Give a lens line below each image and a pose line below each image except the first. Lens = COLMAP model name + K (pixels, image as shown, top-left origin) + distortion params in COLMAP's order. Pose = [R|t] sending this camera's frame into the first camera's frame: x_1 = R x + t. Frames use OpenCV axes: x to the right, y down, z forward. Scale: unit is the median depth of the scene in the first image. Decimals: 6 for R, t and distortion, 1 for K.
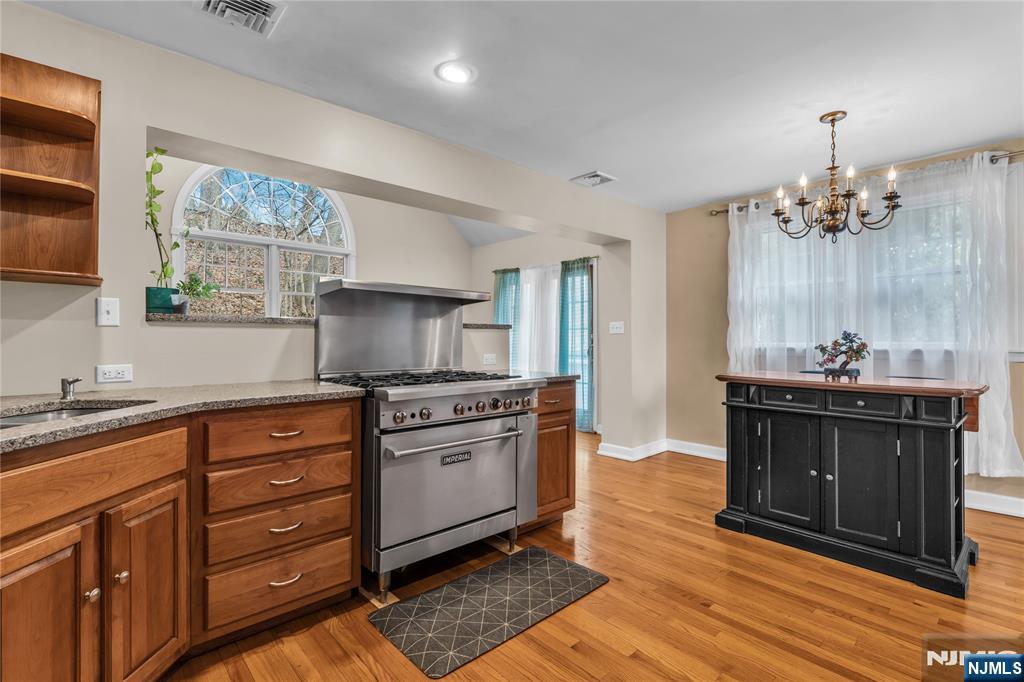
lens RADIAL K [[476.2, 0, 513.3], [0, 476.2, 336.9], [0, 0, 1]] dist [-0.002050, -0.000539]
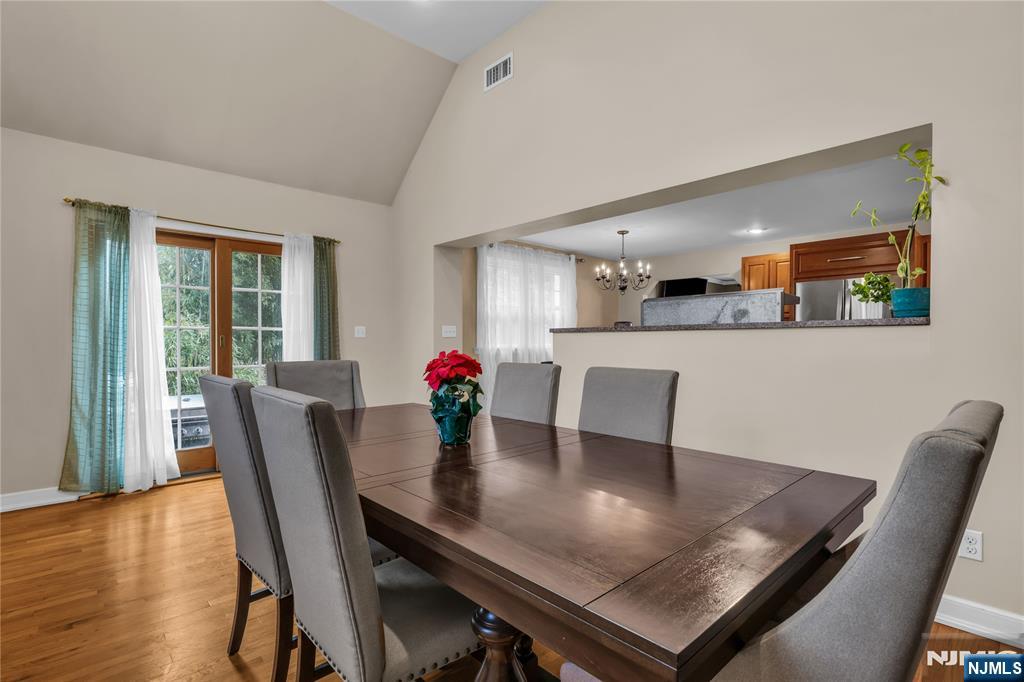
lens RADIAL K [[491.6, 0, 512.0], [0, 491.6, 341.0], [0, 0, 1]] dist [0.000169, -0.000372]
pose [[-0.010710, -0.004702, 0.999932, -1.619671], [-0.004589, 0.999979, 0.004653, -0.013068], [-0.999932, -0.004539, -0.010732, 1.717132]]
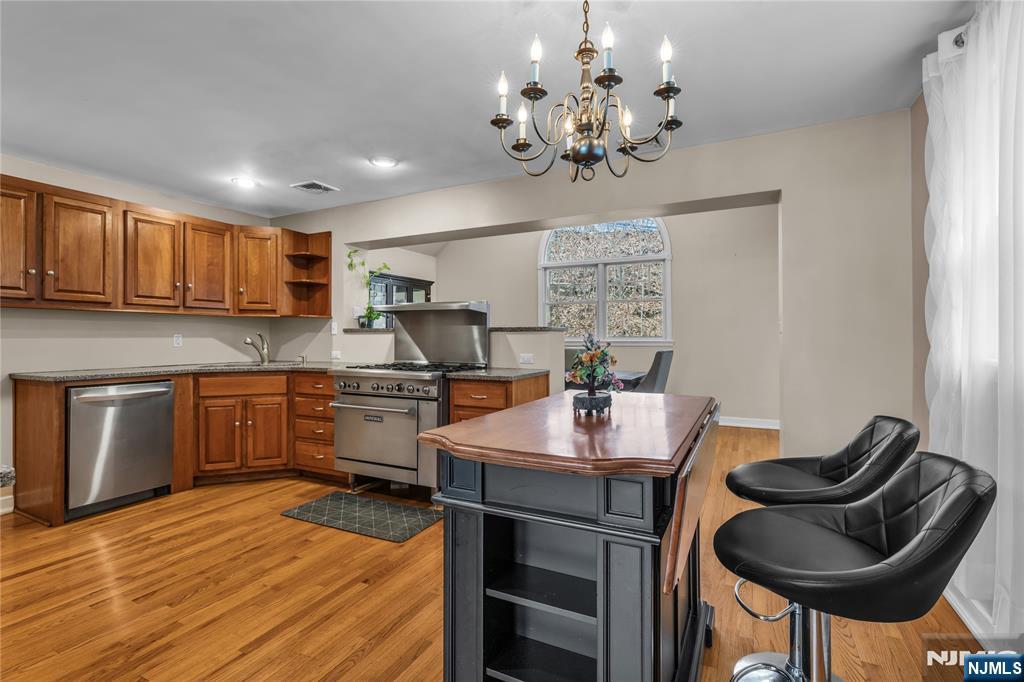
lens RADIAL K [[476.2, 0, 513.3], [0, 476.2, 336.9], [0, 0, 1]] dist [-0.002050, -0.000539]
pose [[0.363603, -0.001479, -0.931553, 1.378891], [0.005452, 0.999985, 0.000540, -0.006472], [0.931538, -0.005276, 0.363605, 0.808226]]
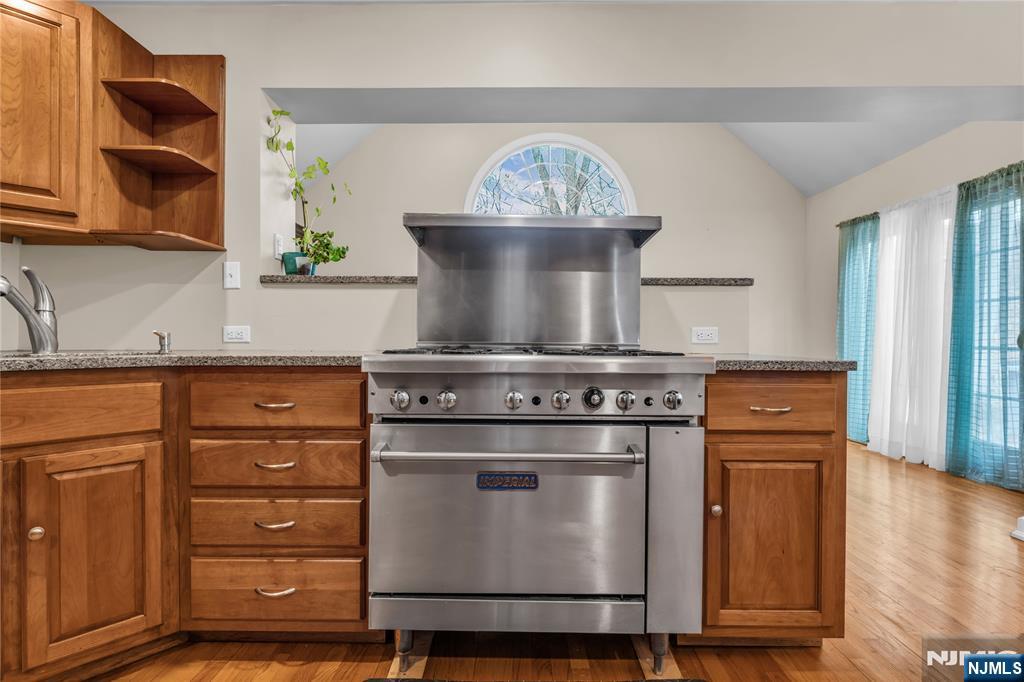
lens RADIAL K [[491.6, 0, 512.0], [0, 491.6, 341.0], [0, 0, 1]] dist [0.000169, -0.000372]
pose [[0.735052, 0.003975, -0.677999, 0.280850], [-0.000758, 0.999987, 0.005042, 0.071843], [0.678010, -0.003192, 0.735045, 0.517813]]
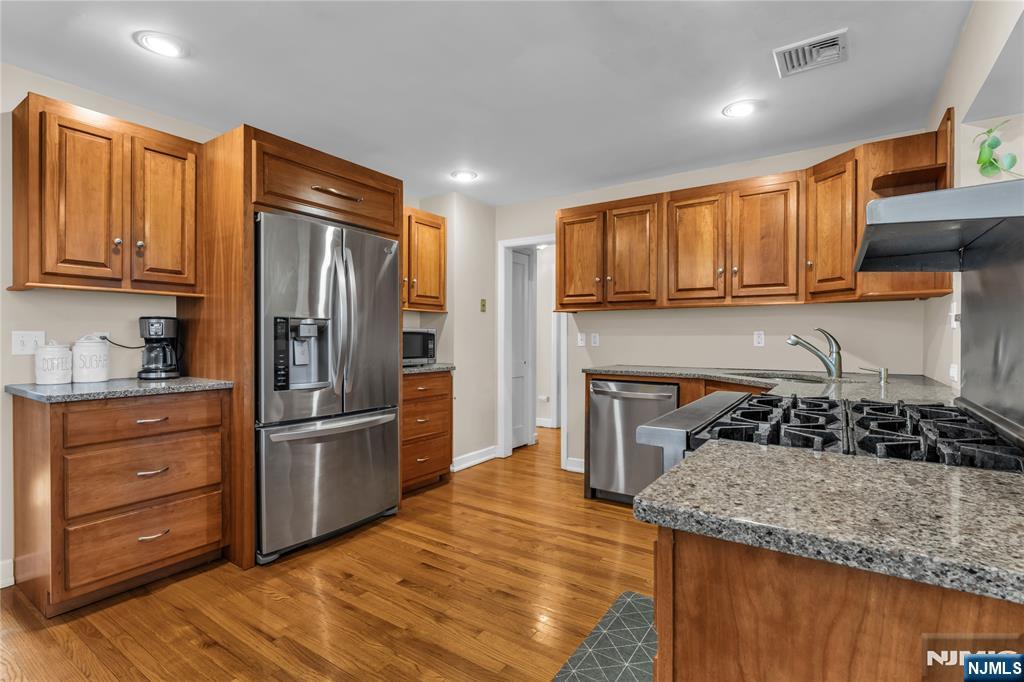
lens RADIAL K [[491.6, 0, 512.0], [0, 491.6, 341.0], [0, 0, 1]] dist [0.000169, -0.000372]
pose [[-0.973237, -0.000305, -0.229804, 0.325069], [-0.000081, 1.000000, -0.000983, 0.009396], [0.229804, -0.000938, -0.973236, 1.550841]]
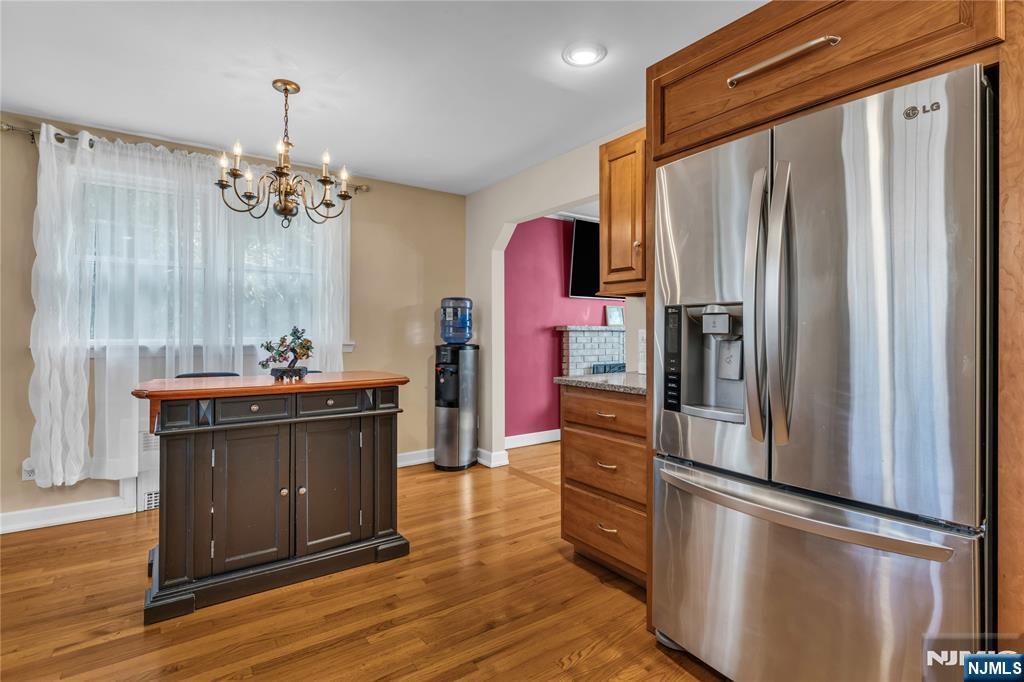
lens RADIAL K [[493.7, 0, 515.5], [0, 493.7, 328.3], [0, 0, 1]] dist [-0.001350, -0.000449]
pose [[0.128483, 0.006204, 0.991692, -0.217631], [-0.003046, 0.999978, -0.005861, -0.005057], [-0.991707, -0.002267, 0.128499, 0.522560]]
